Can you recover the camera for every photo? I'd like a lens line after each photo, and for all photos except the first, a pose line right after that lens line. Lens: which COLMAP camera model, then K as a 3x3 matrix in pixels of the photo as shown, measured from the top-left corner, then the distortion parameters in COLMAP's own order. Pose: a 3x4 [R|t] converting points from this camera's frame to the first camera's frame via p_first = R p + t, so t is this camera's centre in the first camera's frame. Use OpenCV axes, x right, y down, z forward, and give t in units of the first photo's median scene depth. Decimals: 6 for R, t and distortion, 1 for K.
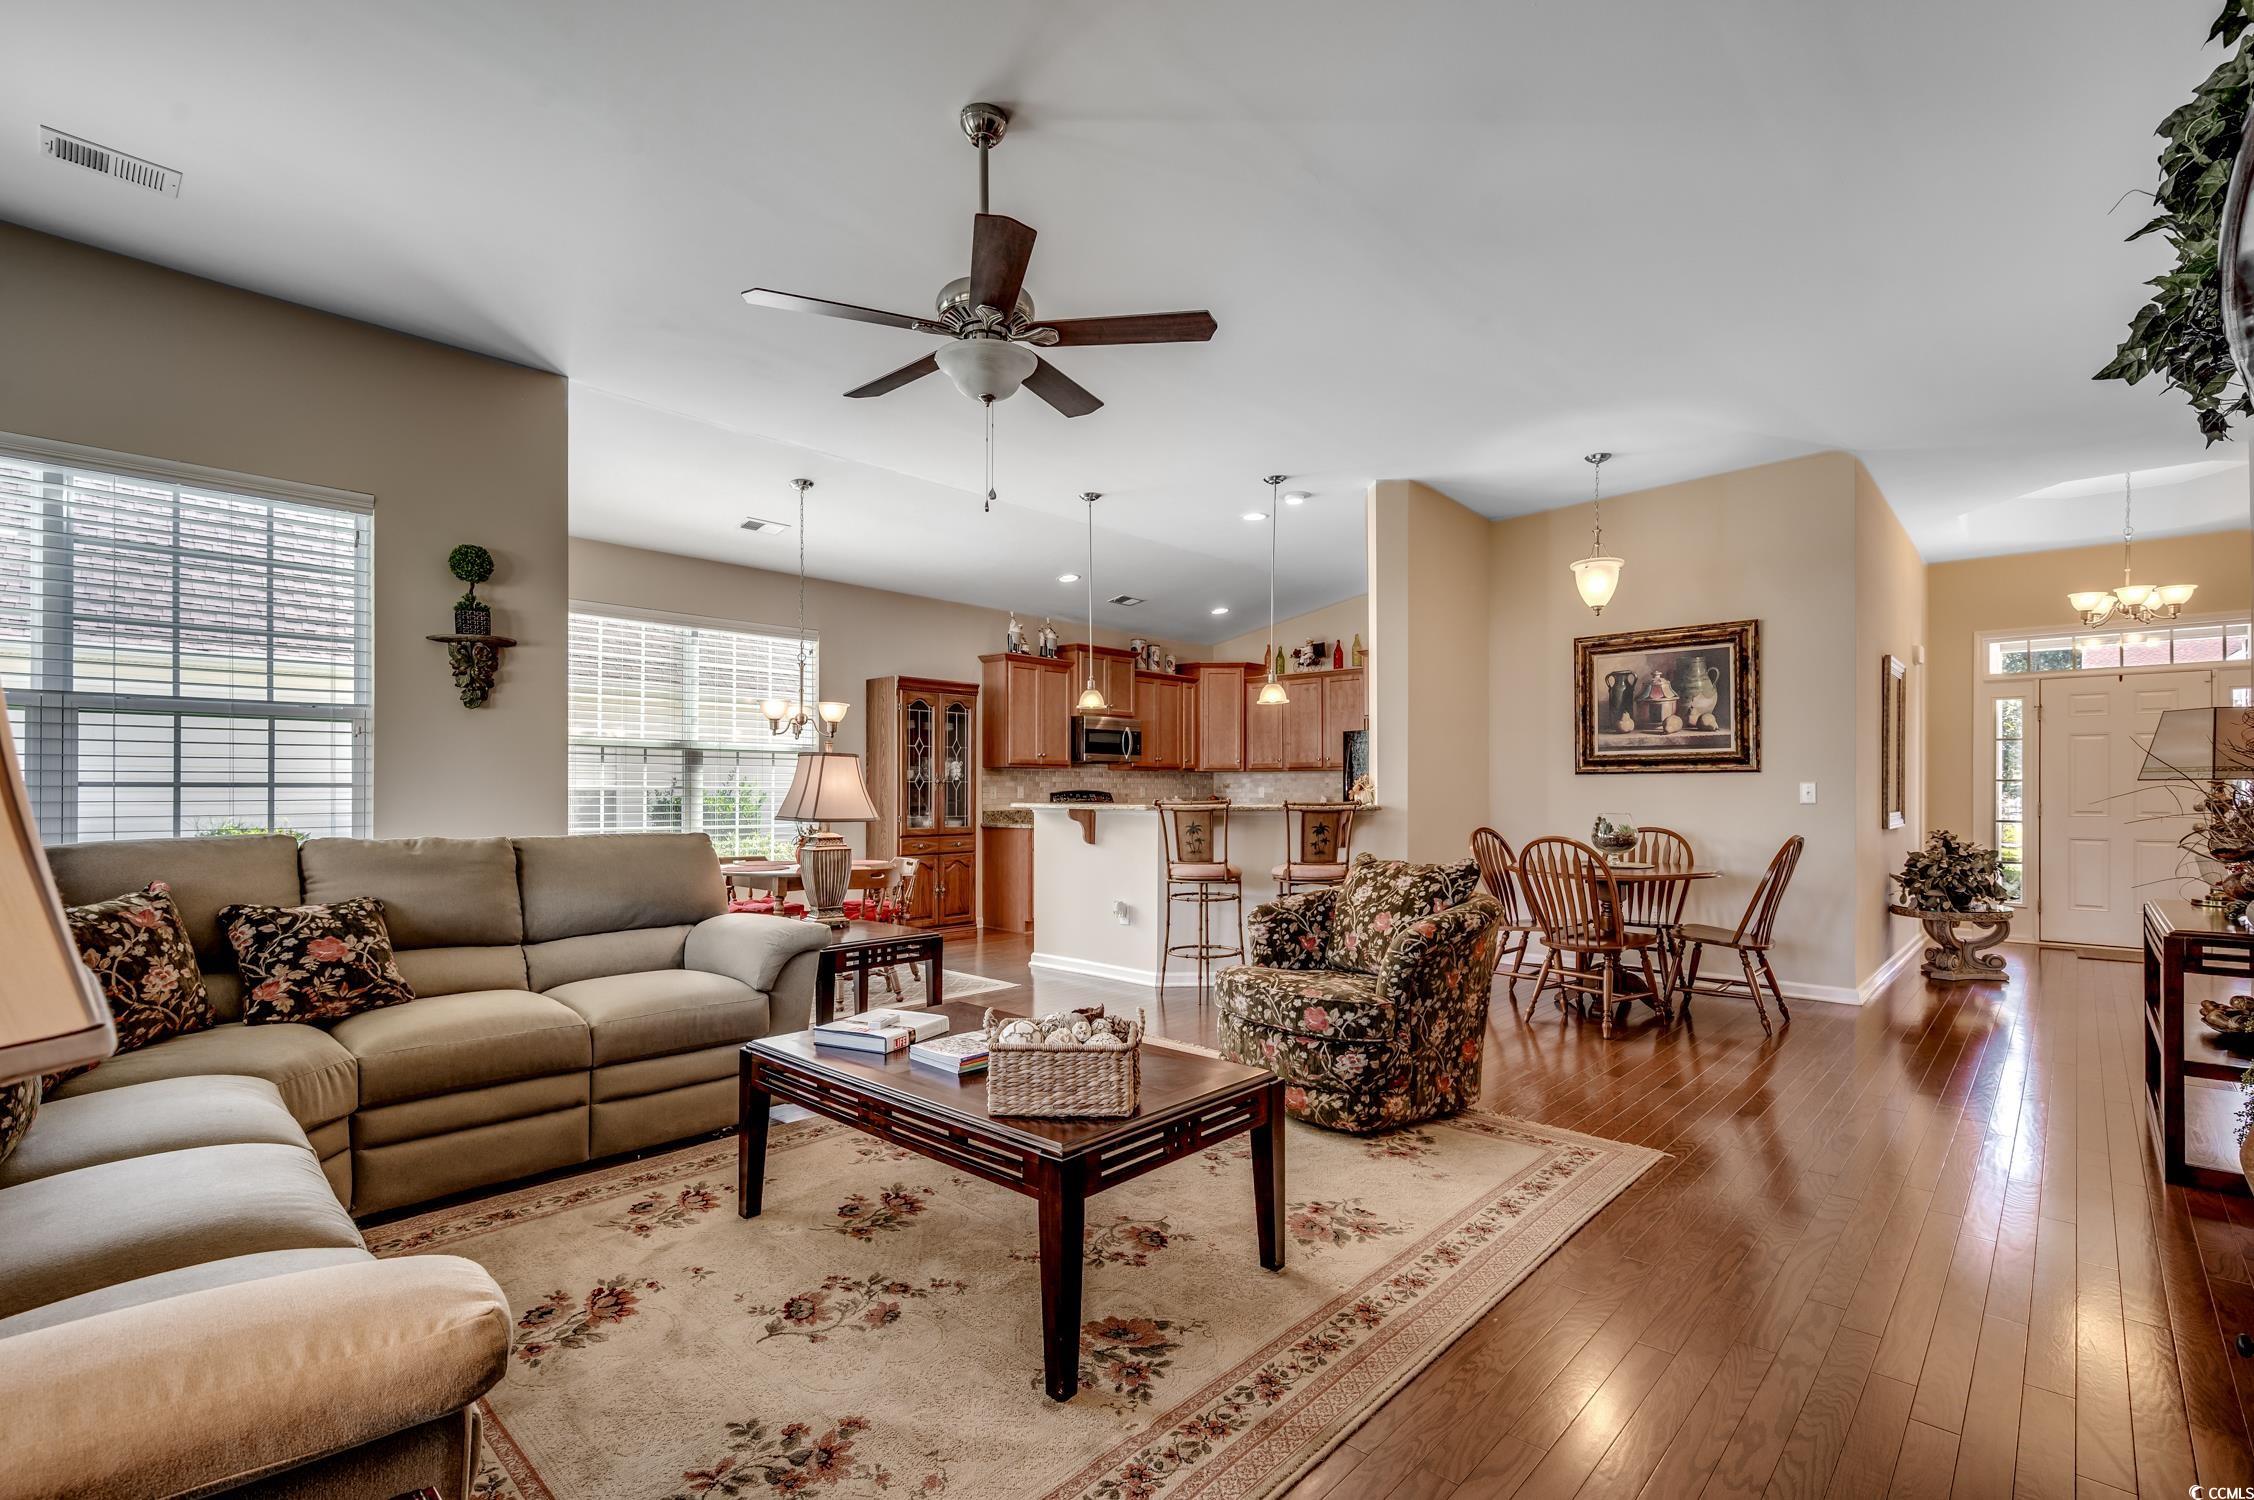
lens RADIAL K [[1024.6, 0, 1130.7], [0, 1024.6, 791.4], [0, 0, 1]] dist [0.002368, 0.000470]
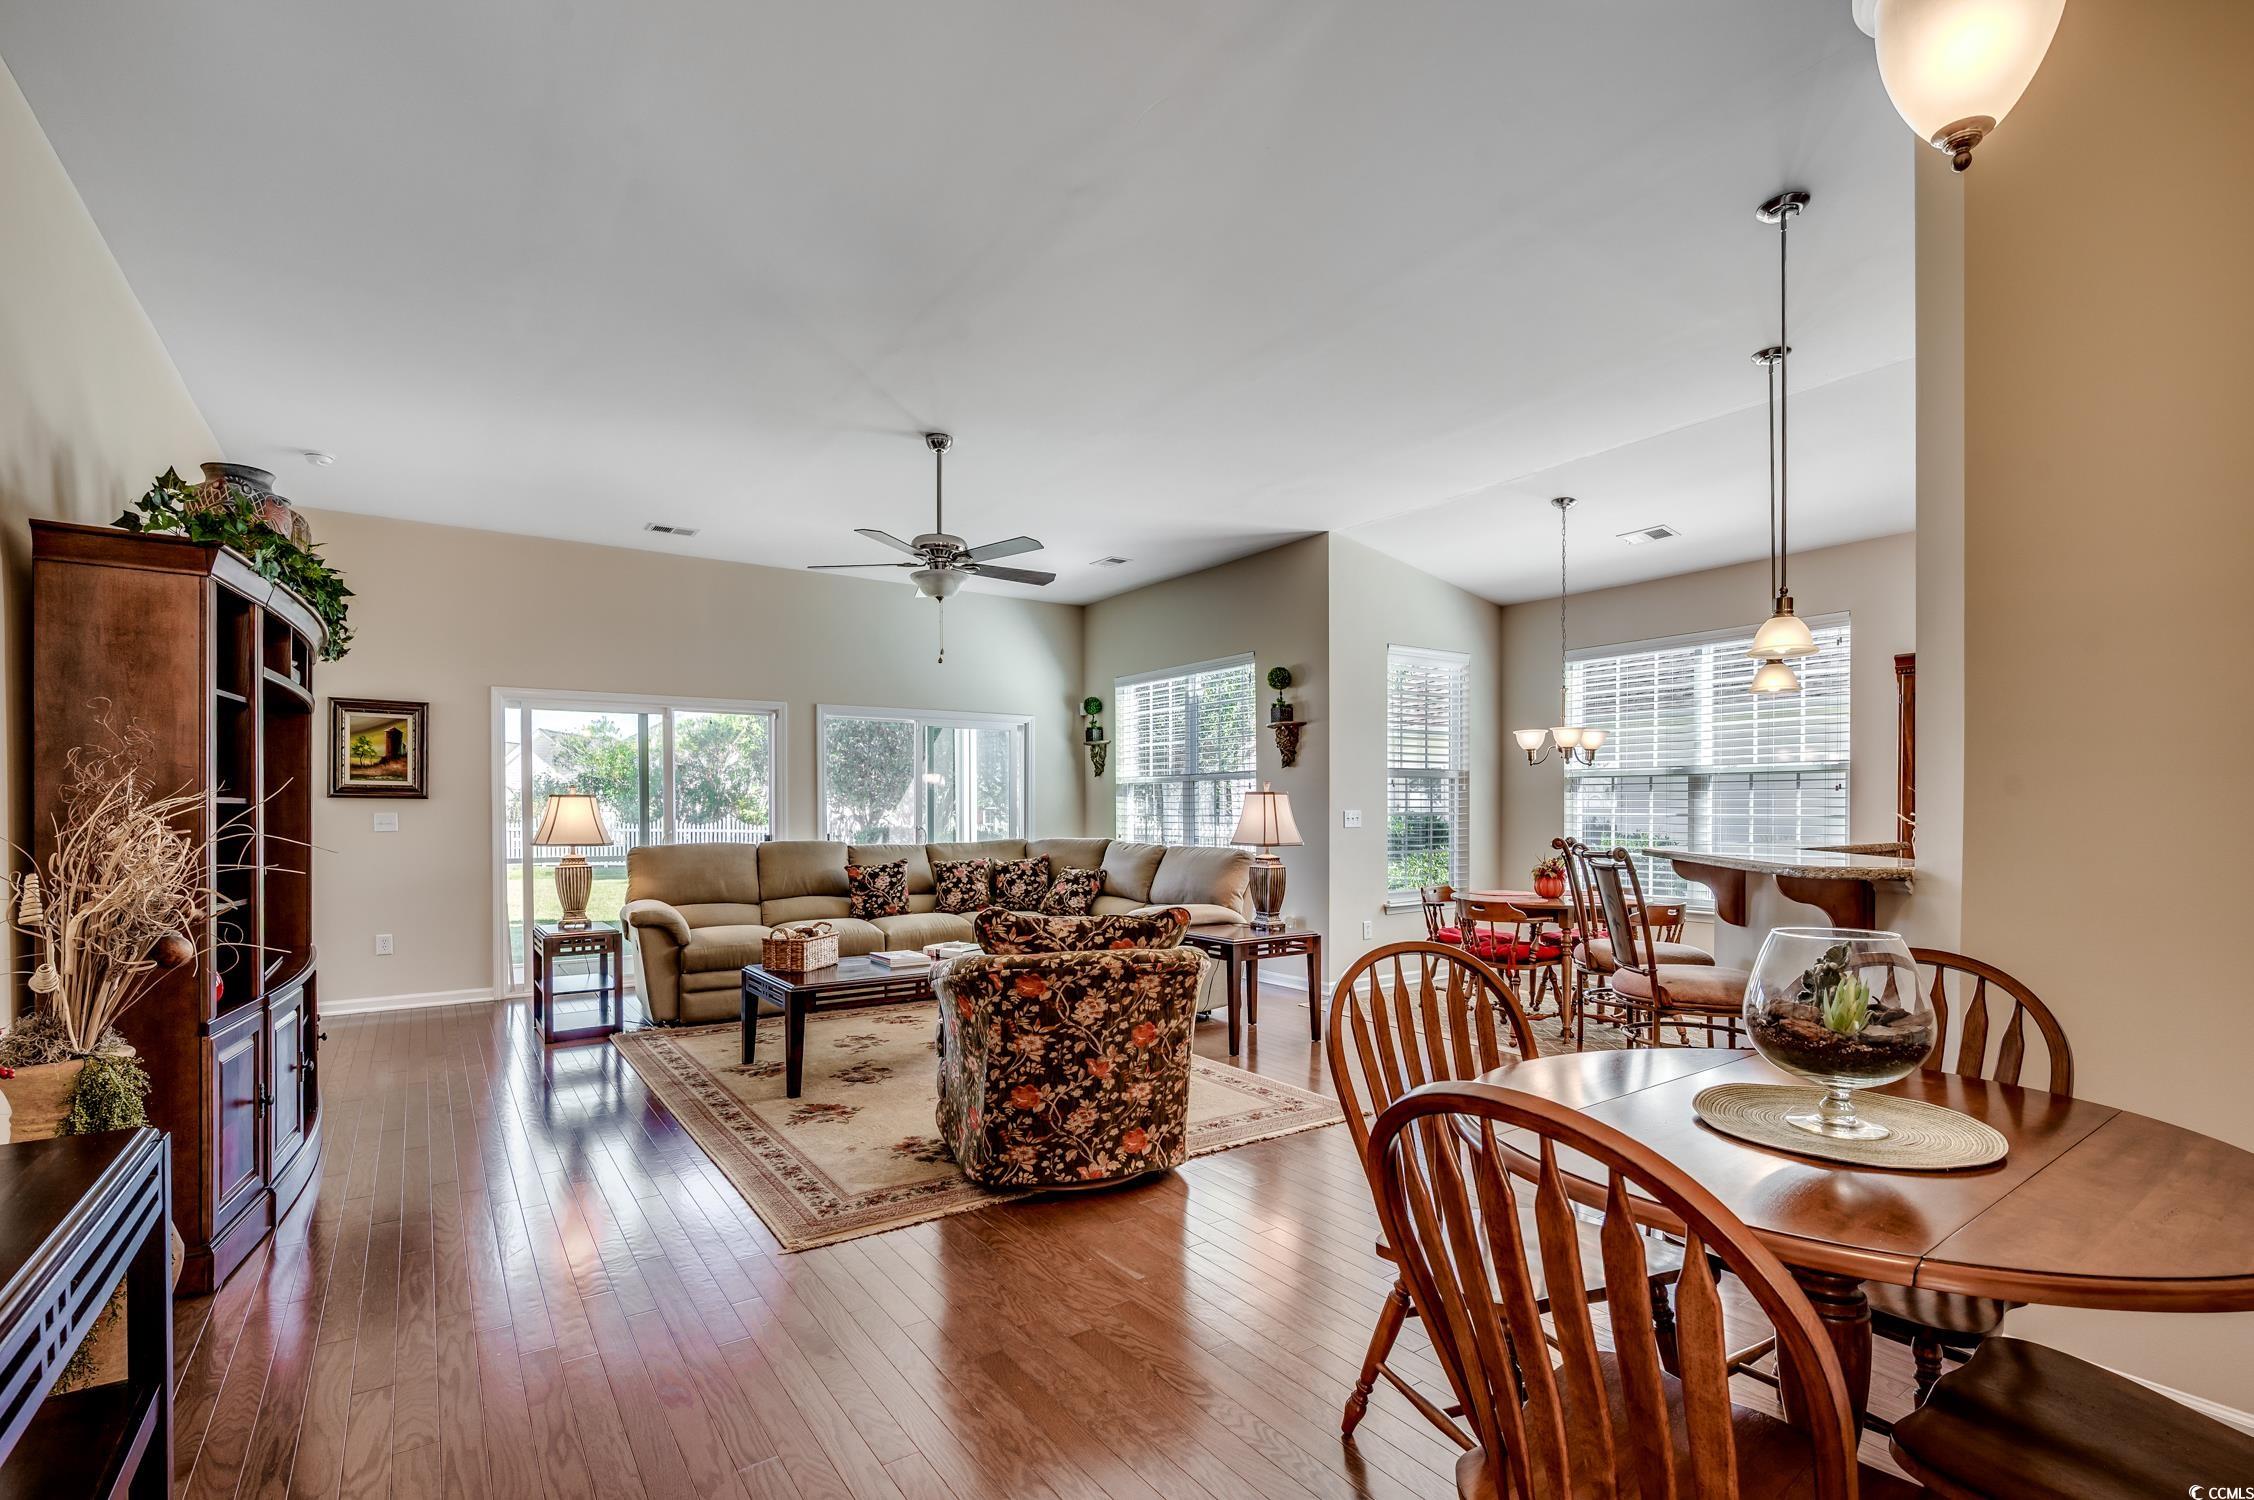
lens RADIAL K [[1031.3, 0, 1130.3], [0, 1031.3, 829.2], [0, 0, 1]] dist [0.001740, 0.000239]
pose [[-0.215851, 0.020011, -0.976221, 0.667233], [0.001918, 0.999797, 0.020071, -0.011313], [0.976424, 0.002460, -0.215845, 0.750825]]
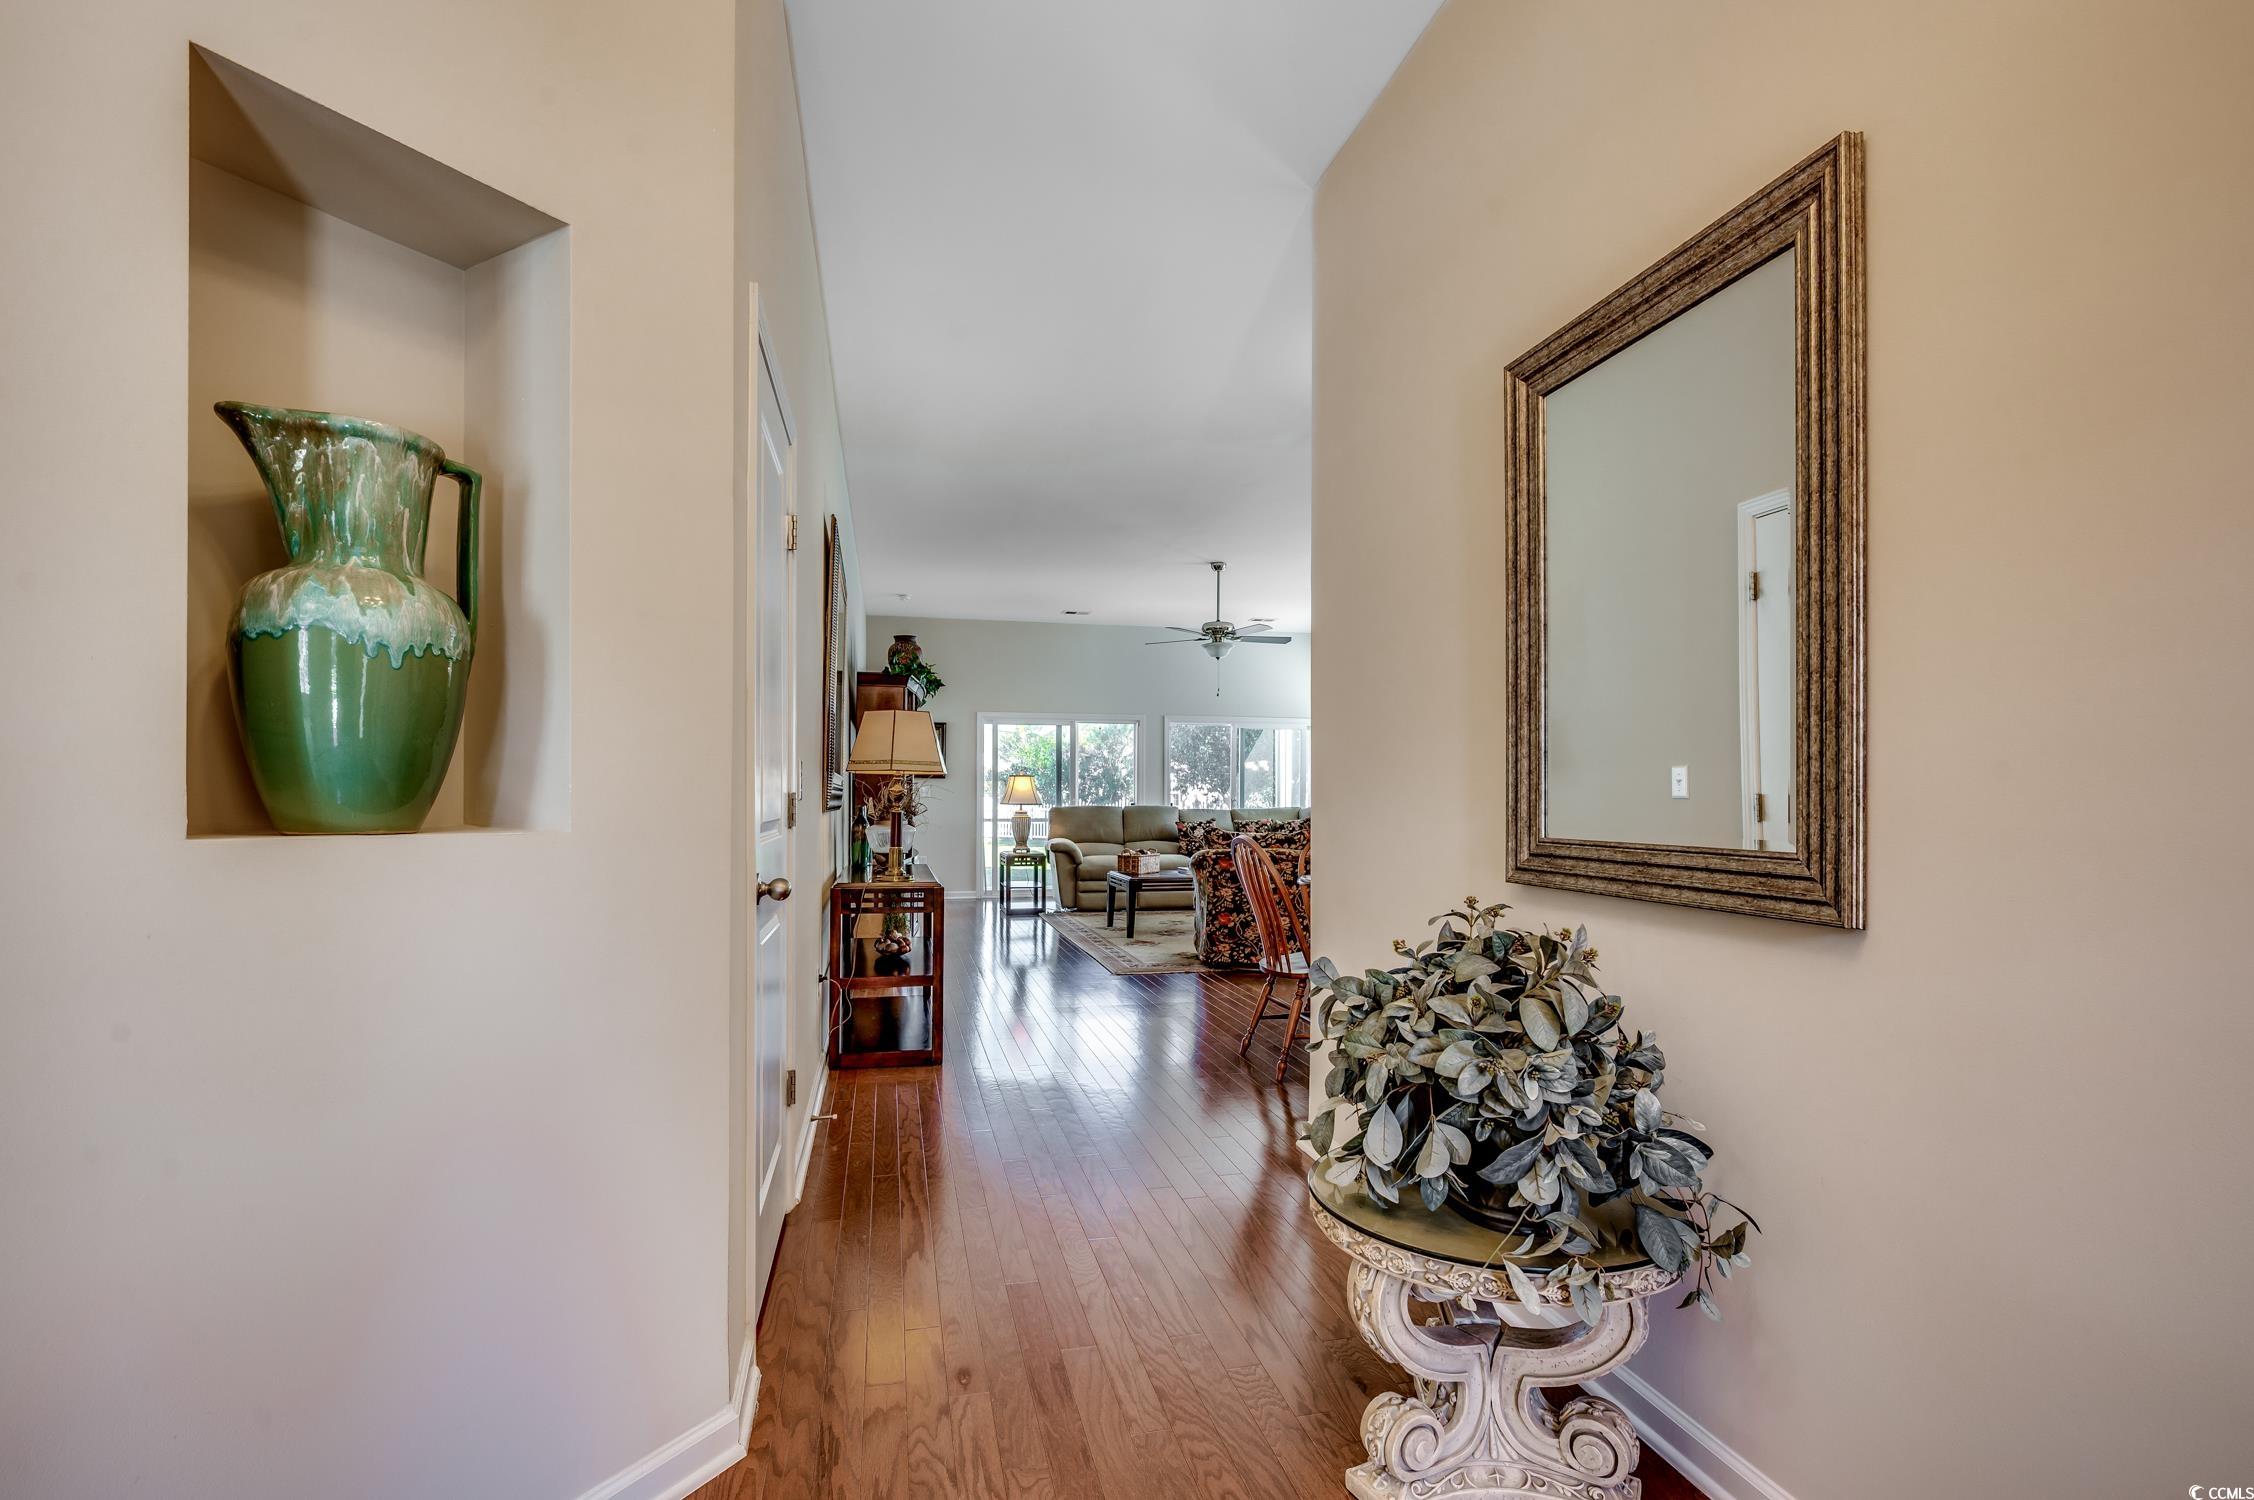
lens RADIAL K [[1024.6, 0, 1130.7], [0, 1024.6, 791.4], [0, 0, 1]] dist [0.002368, 0.000470]
pose [[-0.555692, -0.005589, -0.831369, 1.080991], [-0.003196, 0.999984, -0.004587, 0.006287], [0.831382, 0.000108, -0.555701, 1.073541]]
